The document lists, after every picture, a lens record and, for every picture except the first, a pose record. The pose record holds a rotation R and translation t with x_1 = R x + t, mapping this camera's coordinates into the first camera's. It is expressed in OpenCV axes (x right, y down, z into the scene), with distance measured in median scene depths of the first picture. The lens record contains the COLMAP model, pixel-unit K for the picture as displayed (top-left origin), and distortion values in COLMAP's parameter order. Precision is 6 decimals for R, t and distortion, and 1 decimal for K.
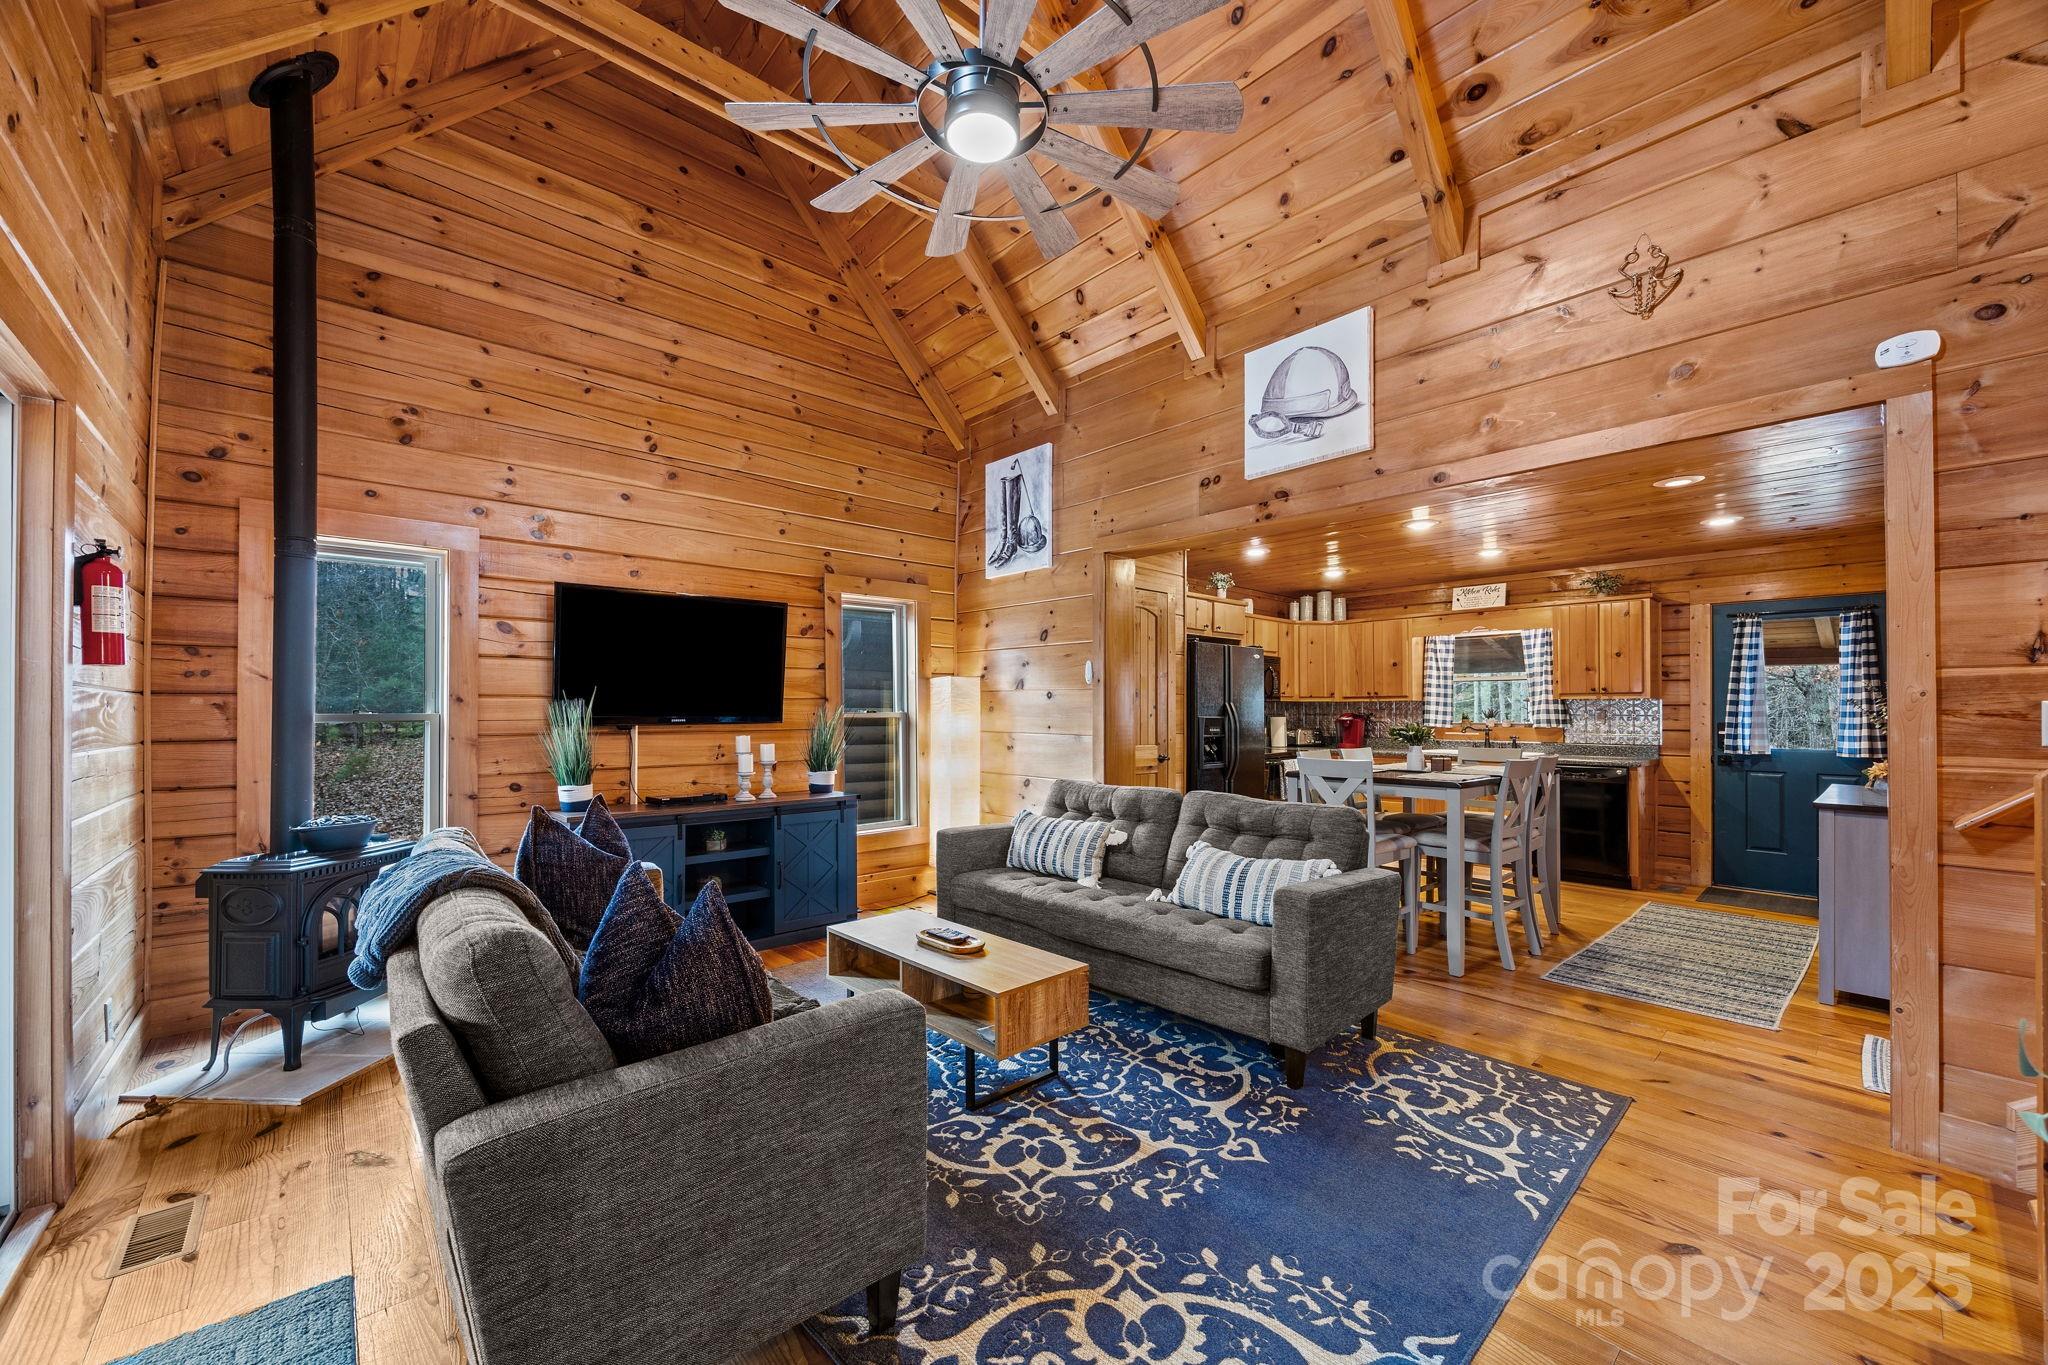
lens RADIAL K [[789.7, 0, 1028.3], [0, 789.7, 703.8], [0, 0, 1]] dist [0.001203, 0.000373]
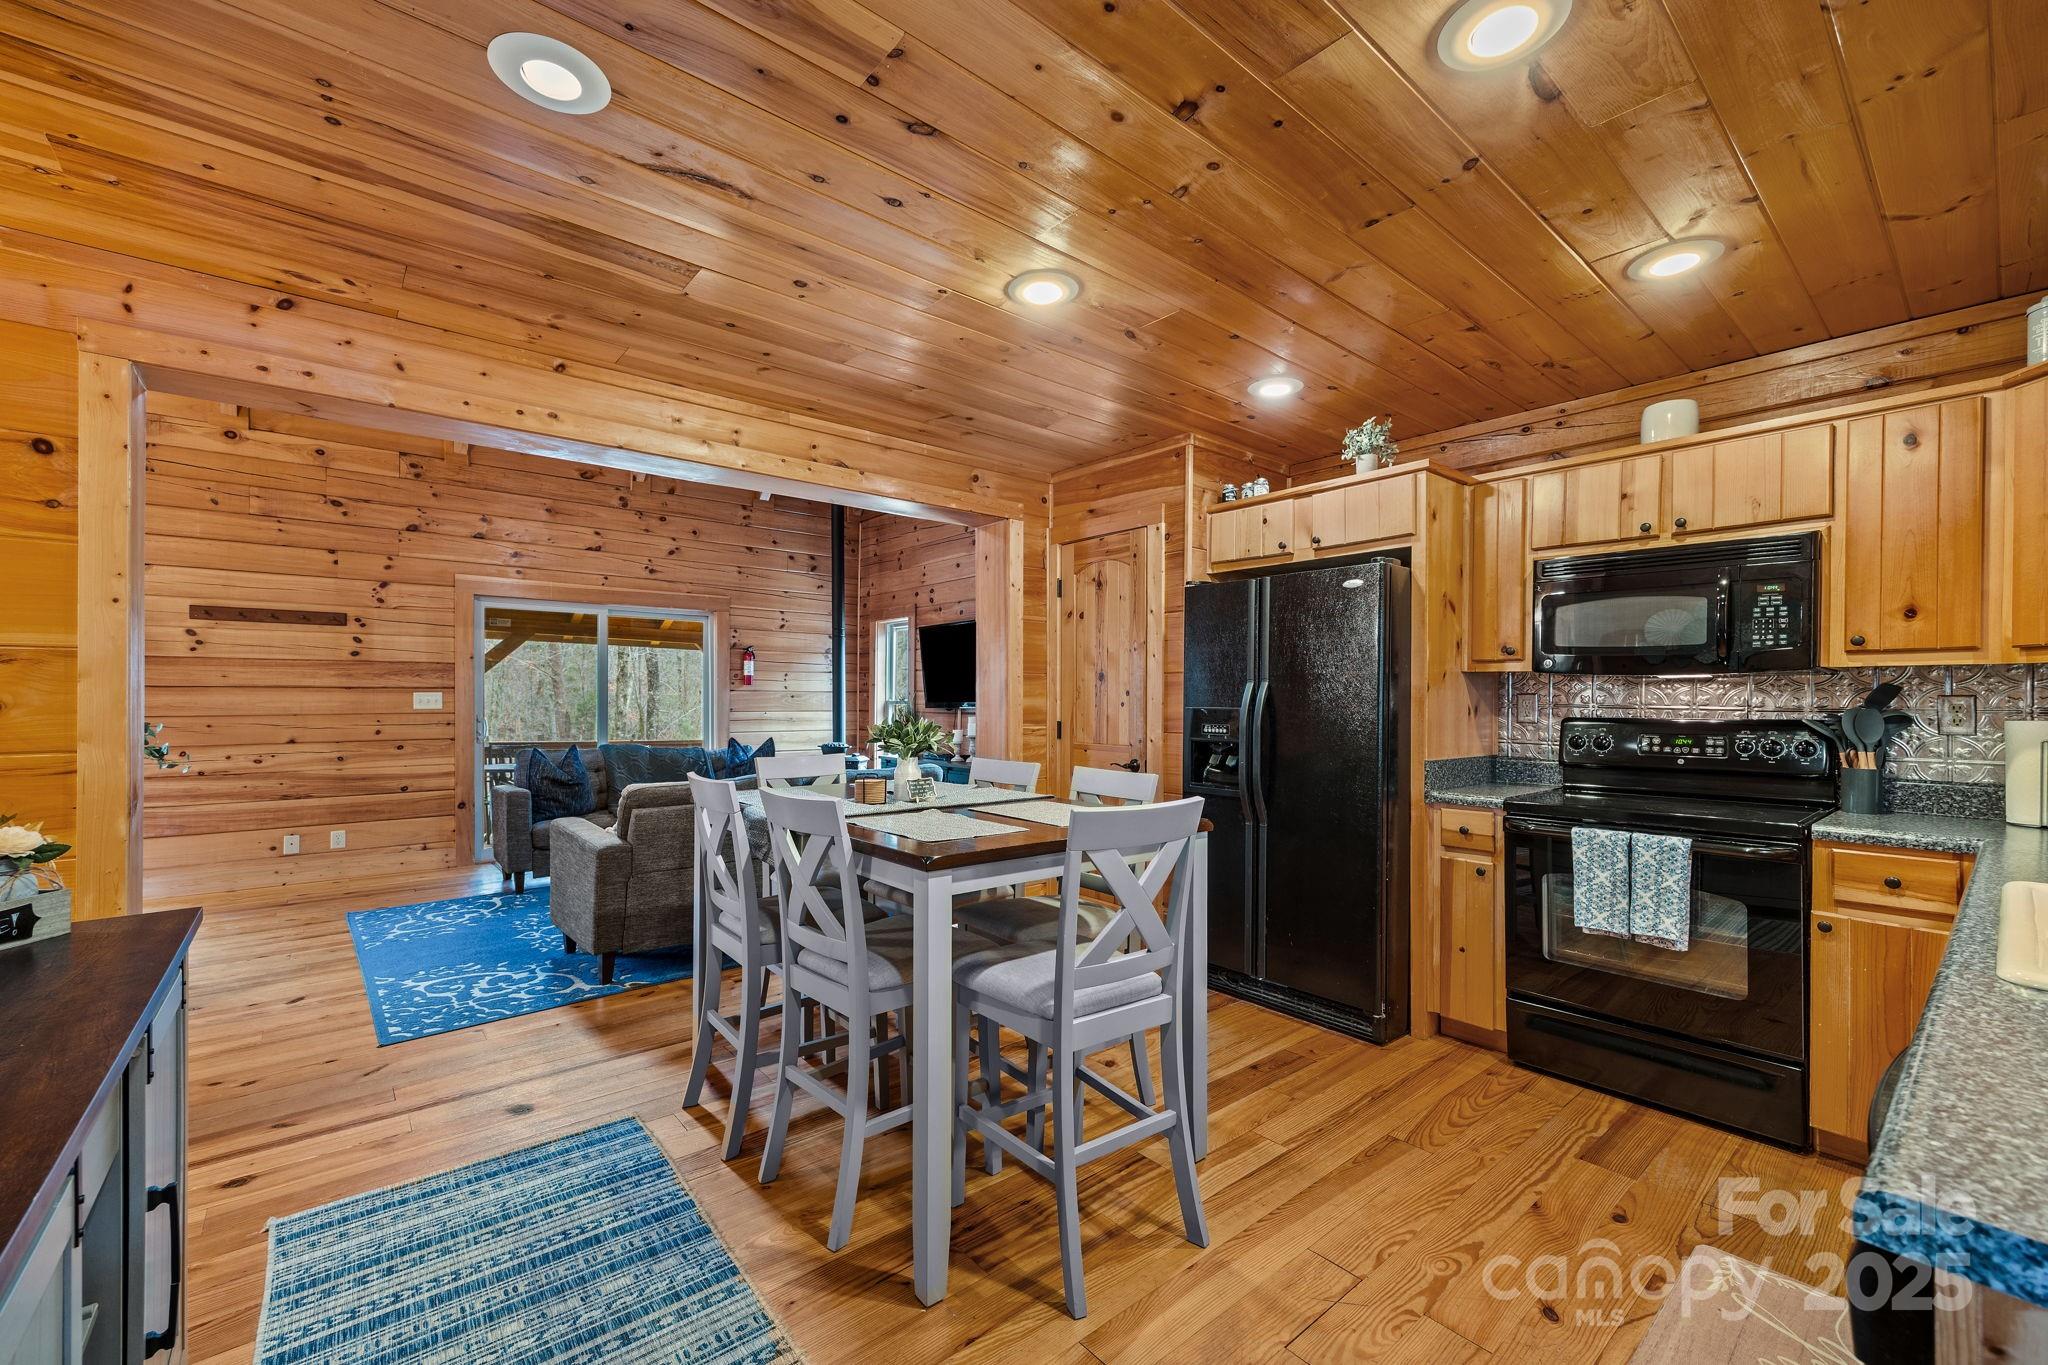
lens RADIAL K [[841.5, 0, 1028.8], [0, 841.5, 697.4], [0, 0, 1]] dist [0.014389, -0.000306]
pose [[-0.038193, -0.004304, -0.999261, 1.181045], [0.007669, 0.999960, -0.004600, 0.014175], [0.999241, -0.007839, -0.038158, 1.202364]]
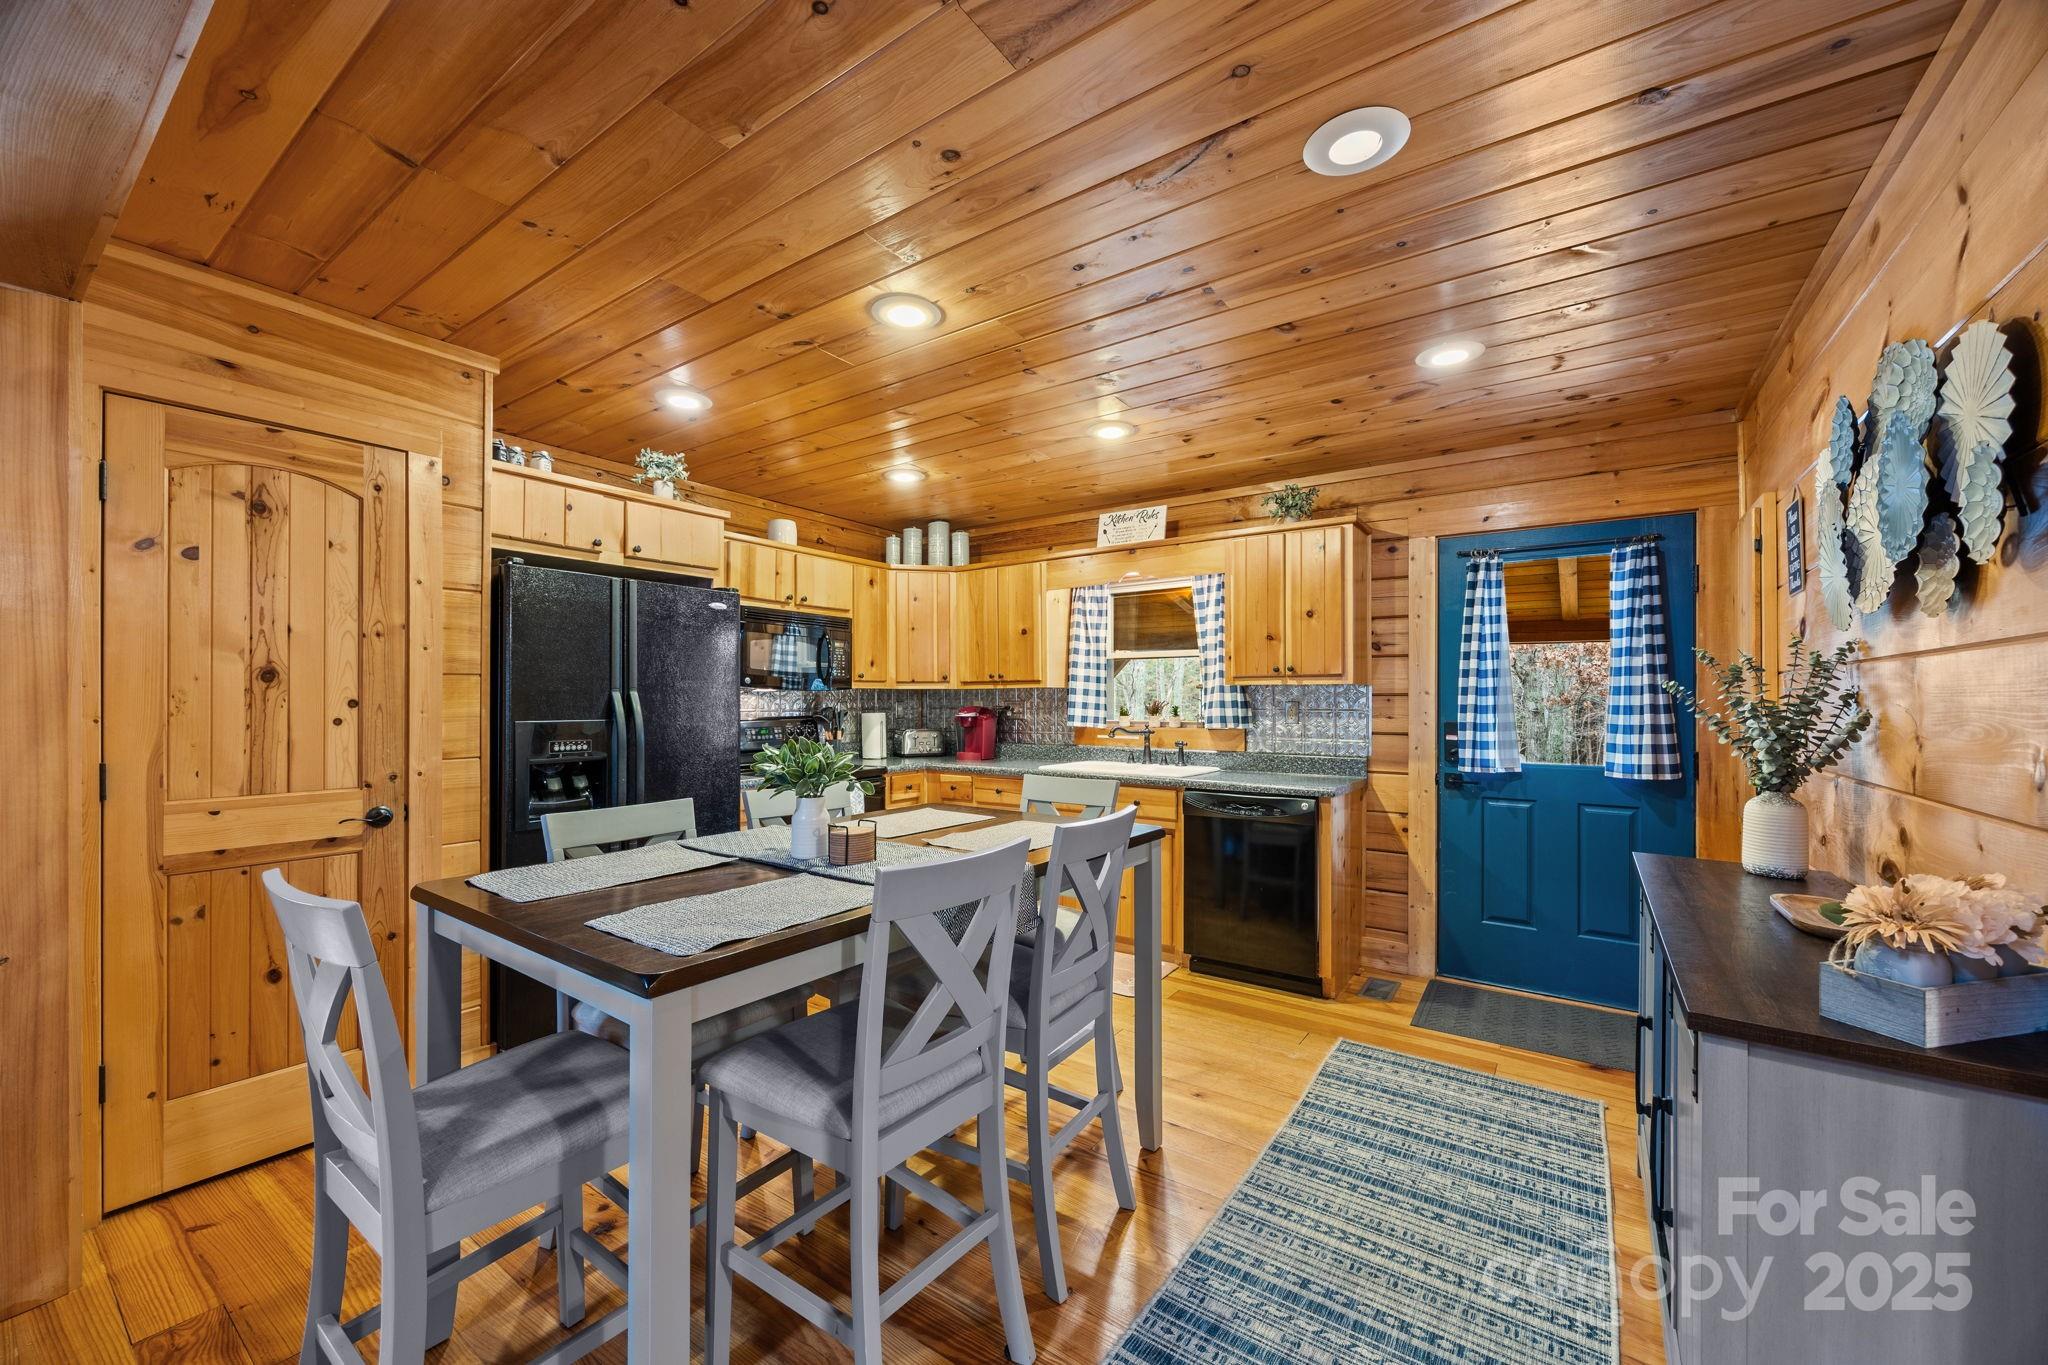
lens RADIAL K [[789.7, 0, 1030.9], [0, 789.7, 694.0], [0, 0, 1]] dist [0.001203, 0.000373]
pose [[0.974755, -0.002074, 0.223266, 0.551959], [0.000692, 0.999980, 0.006271, -0.004222], [-0.223275, -0.005959, 0.974737, 0.619512]]
